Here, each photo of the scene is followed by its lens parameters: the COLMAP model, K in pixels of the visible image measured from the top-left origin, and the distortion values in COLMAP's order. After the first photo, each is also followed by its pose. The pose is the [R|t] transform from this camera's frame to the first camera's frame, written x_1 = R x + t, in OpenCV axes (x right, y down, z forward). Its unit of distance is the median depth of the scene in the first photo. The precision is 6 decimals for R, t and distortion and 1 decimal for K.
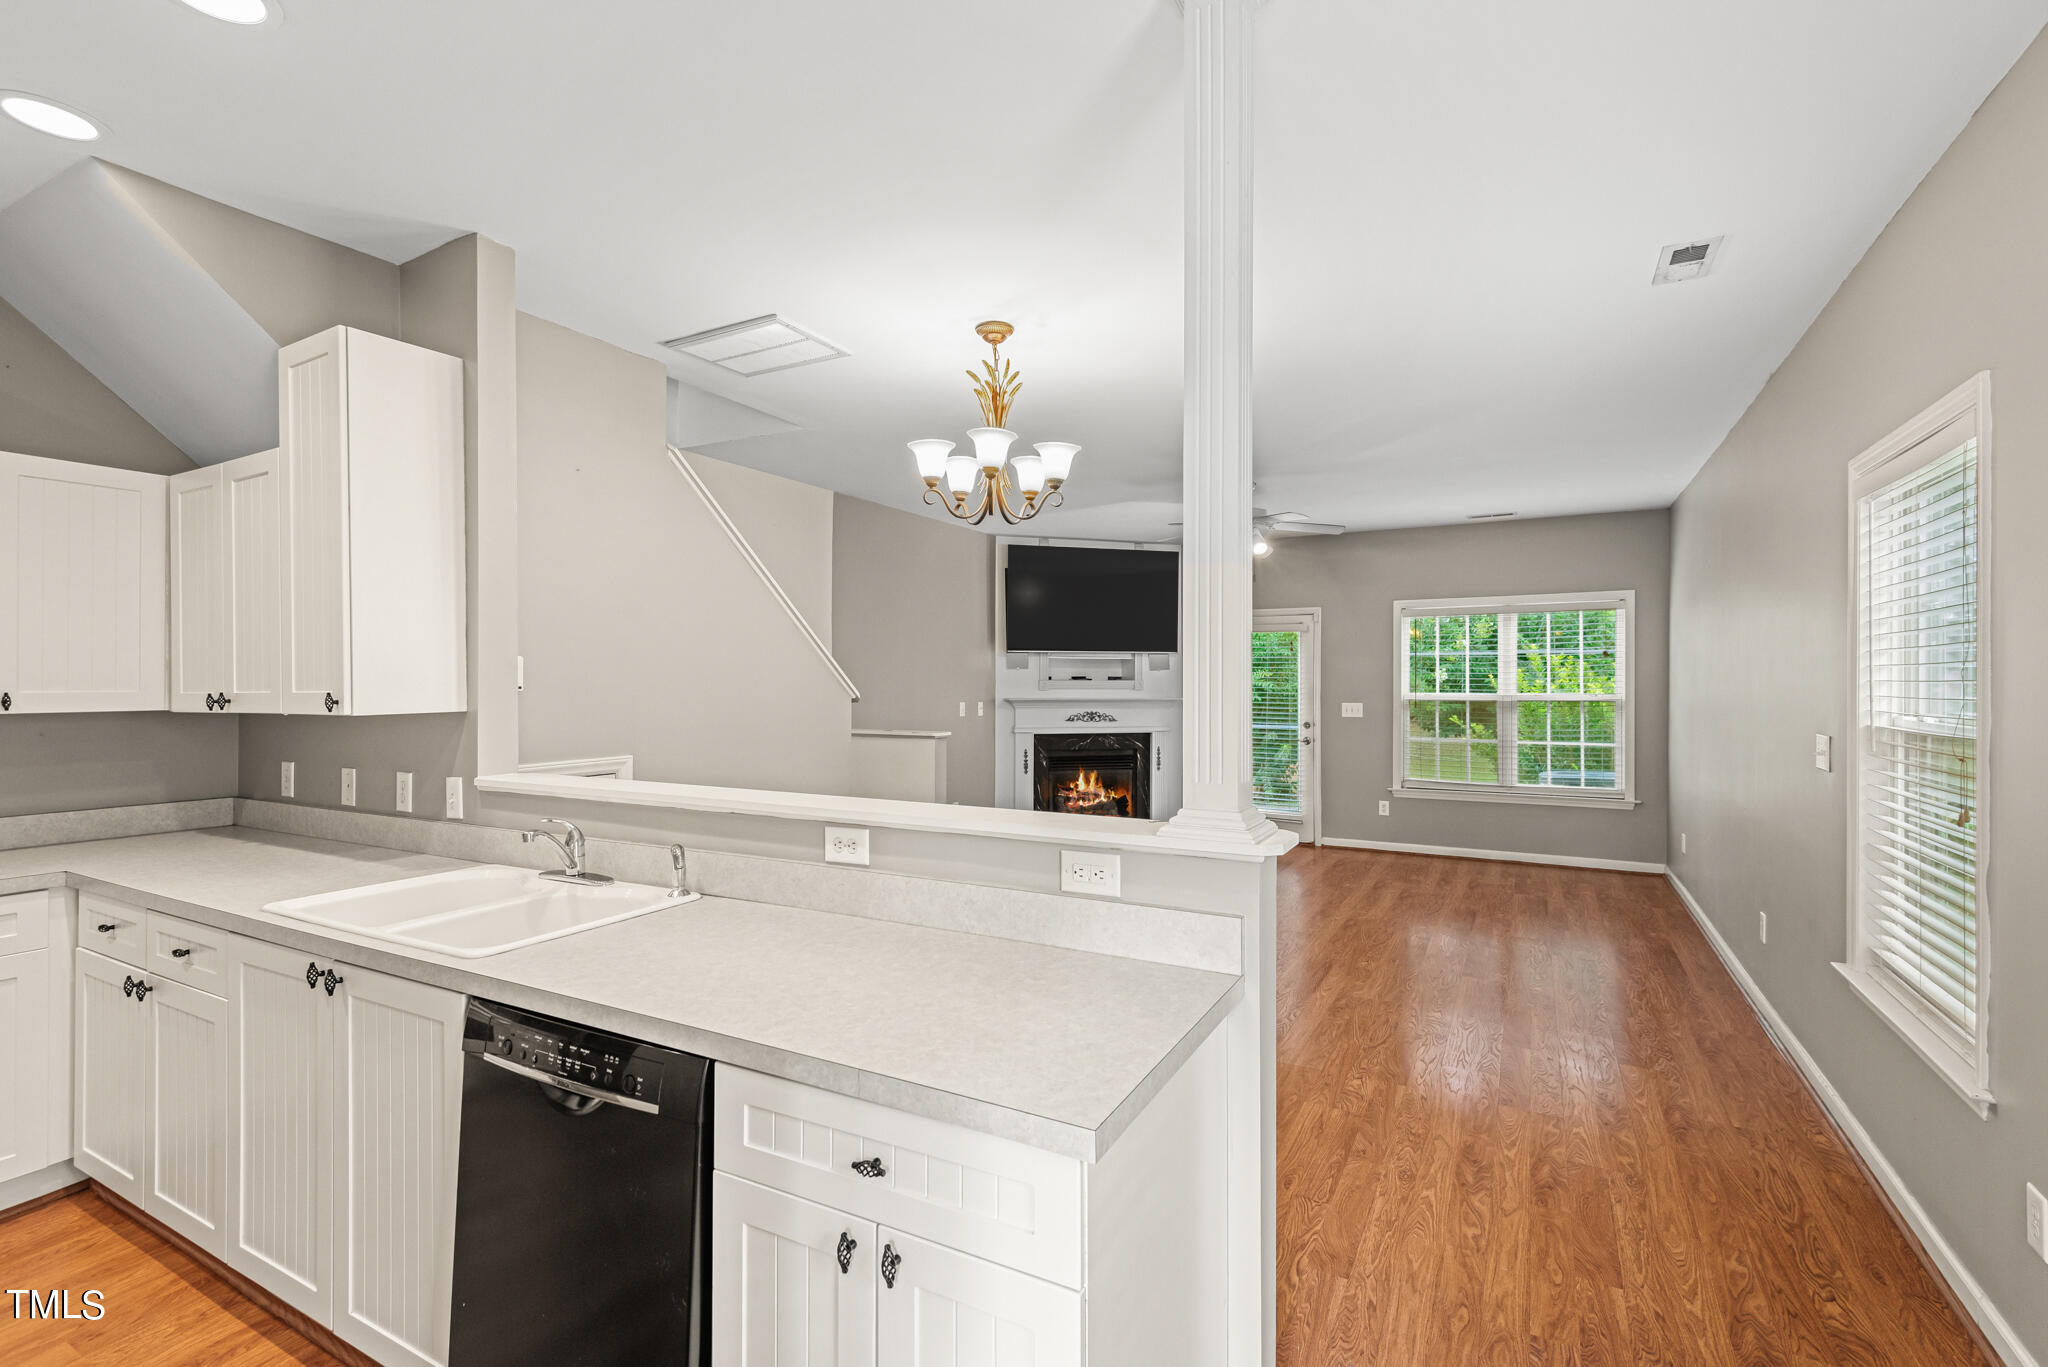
lens RADIAL K [[926.4, 0, 1024.0], [0, 926.4, 683.5], [0, 0, 1]] dist [0.001126, 0.000114]
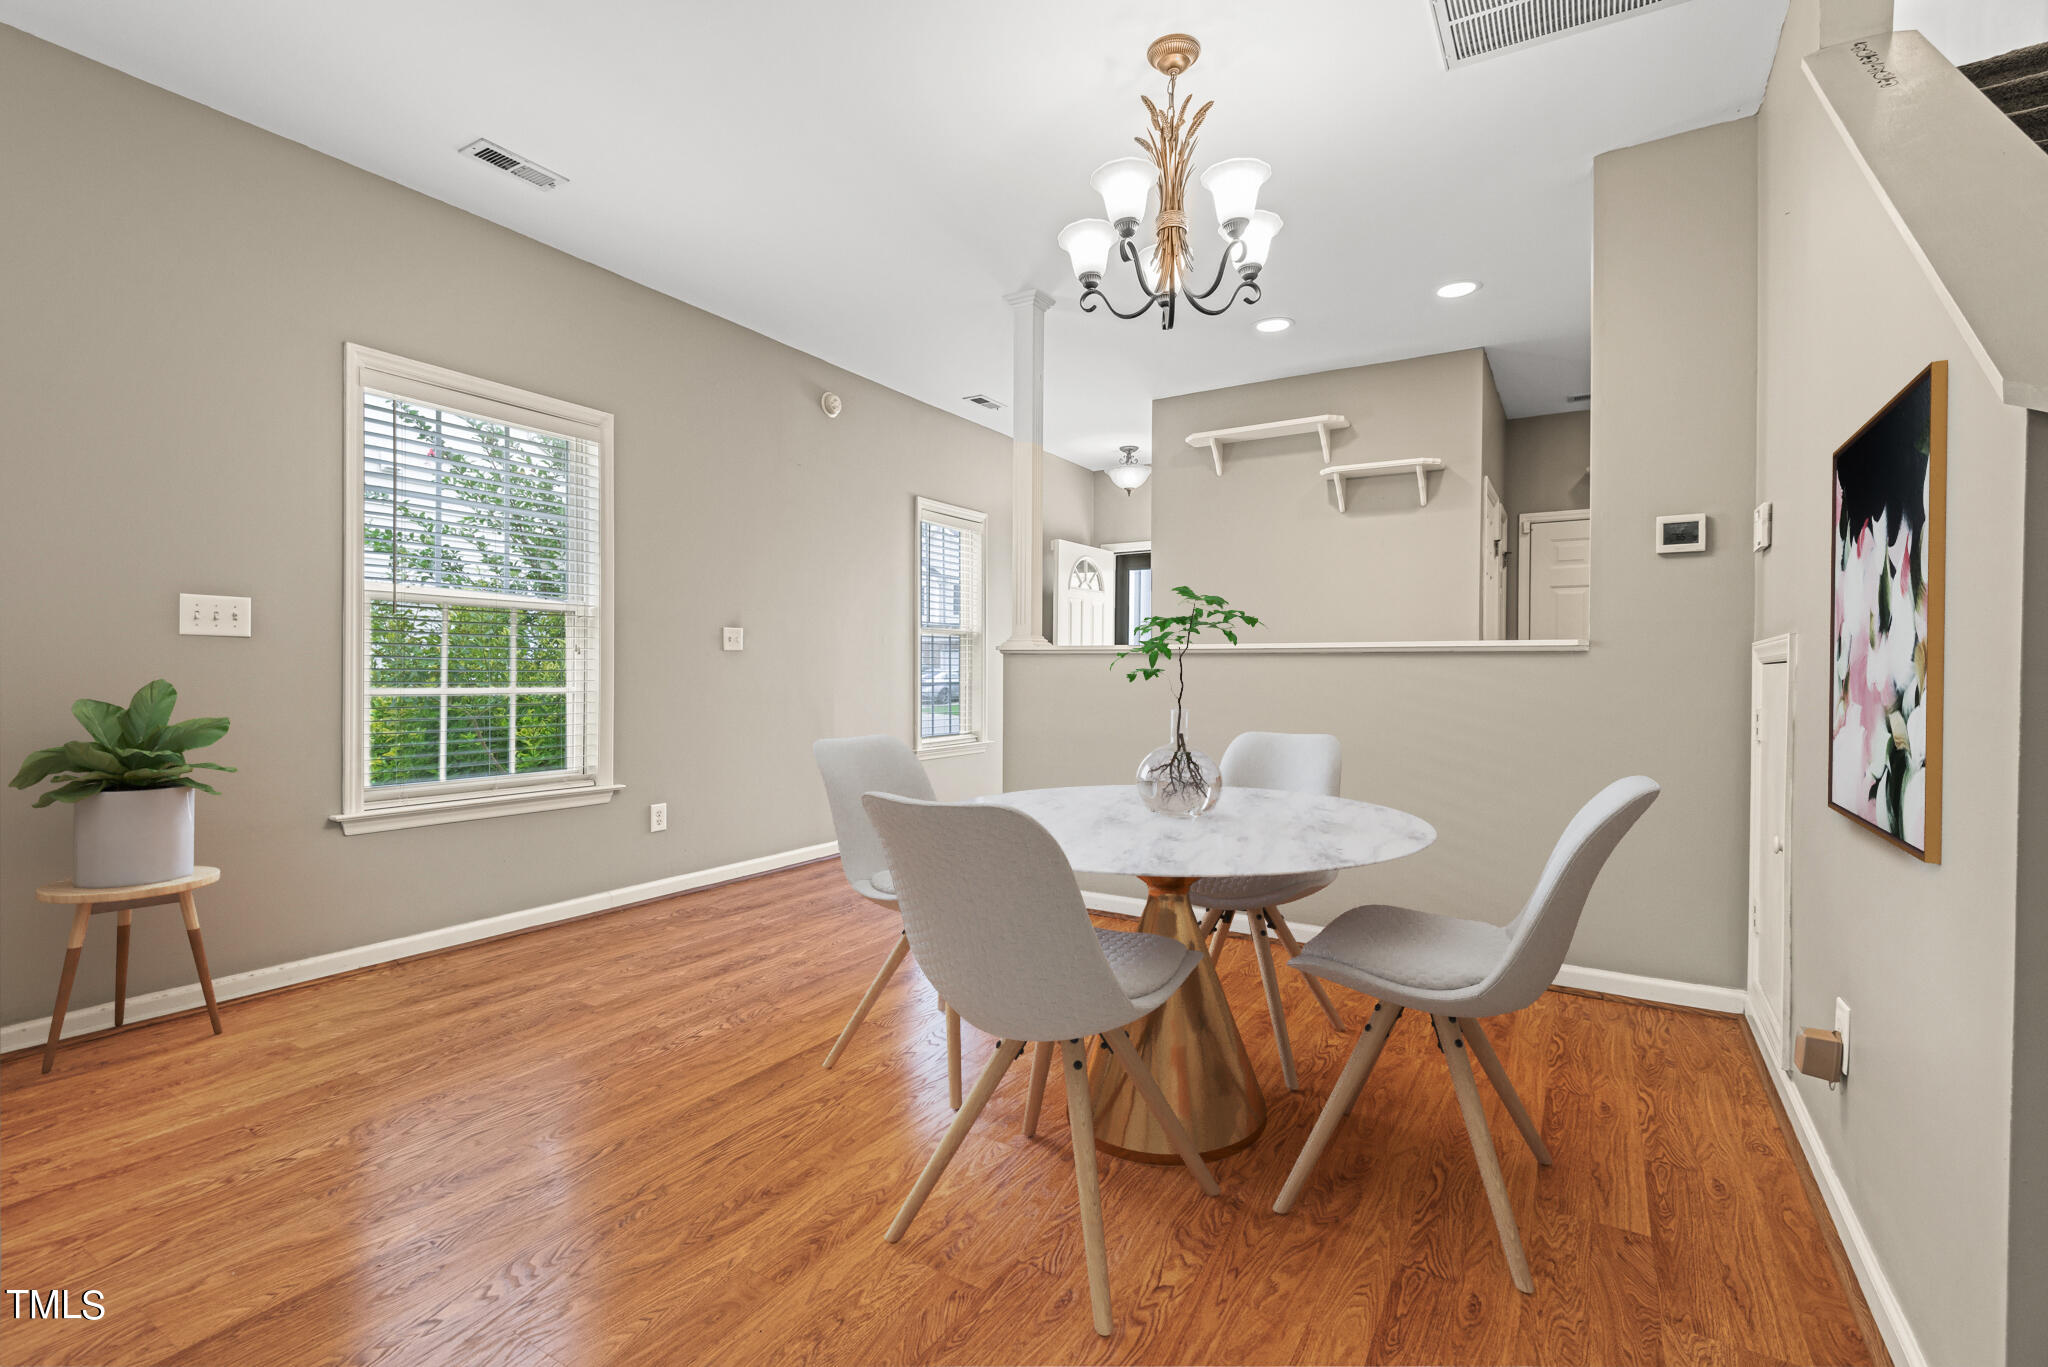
lens RADIAL K [[933.6, 0, 1023.7], [0, 933.6, 671.9], [0, 0, 1]] dist [0.021338, -0.000665]
pose [[-0.998572, -0.009614, 0.052546, 0.018163], [-0.009417, 0.999948, 0.003985, 0.045837], [-0.052582, 0.003484, -0.998611, 0.730613]]
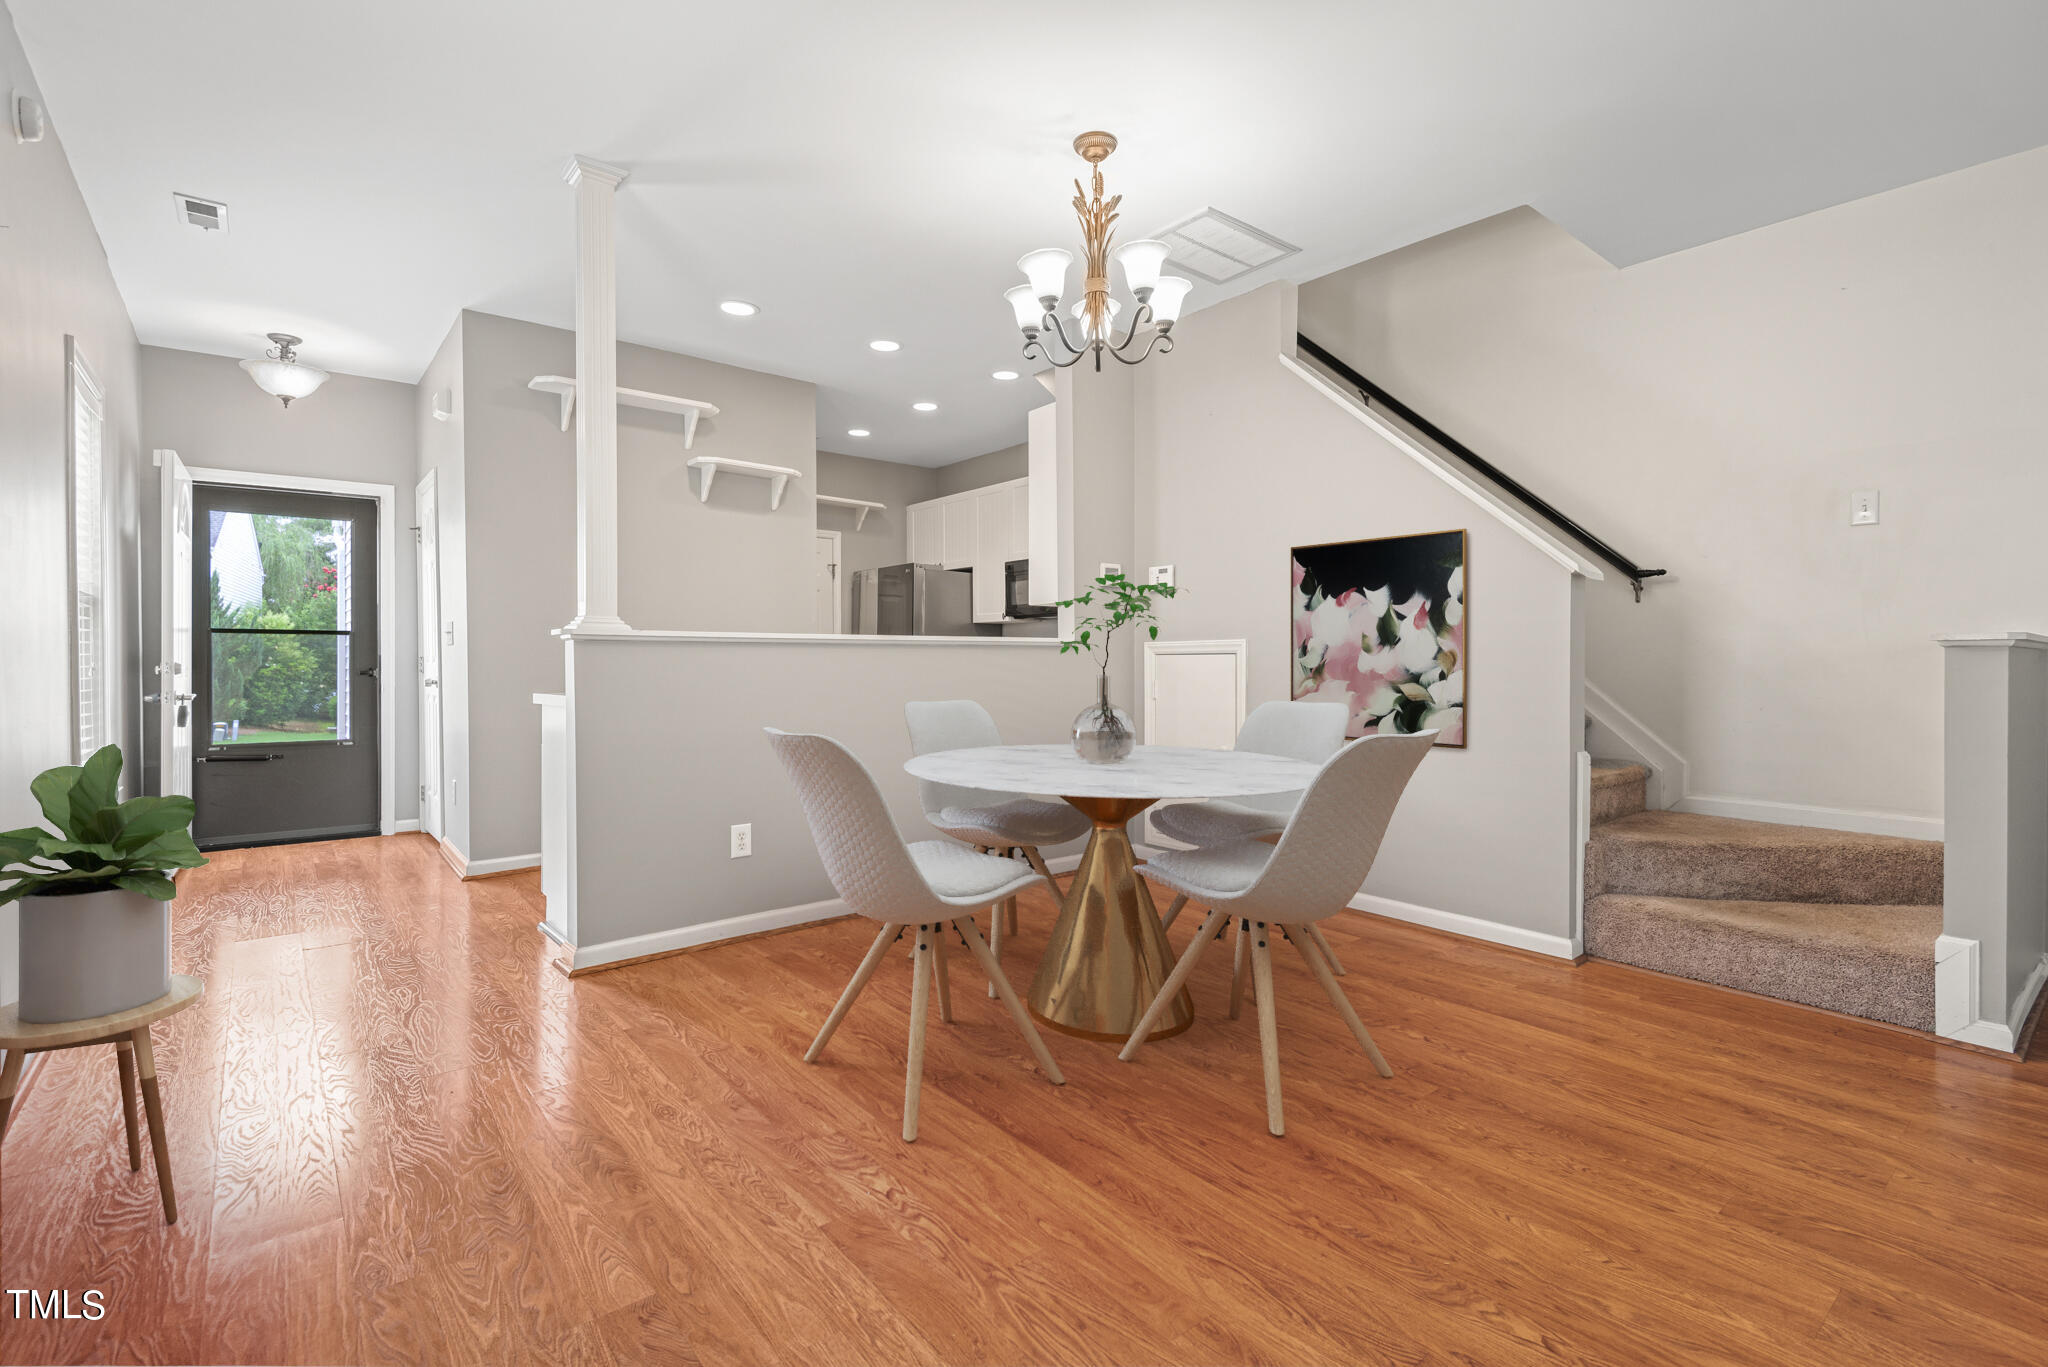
lens RADIAL K [[933.6, 0, 1023.7], [0, 933.6, 671.9], [0, 0, 1]] dist [0.021338, -0.000665]
pose [[-0.377883, 0.011439, -0.925783, 0.345399], [0.000886, 0.999928, 0.011994, 0.046119], [0.925853, 0.003712, -0.377866, 0.526195]]
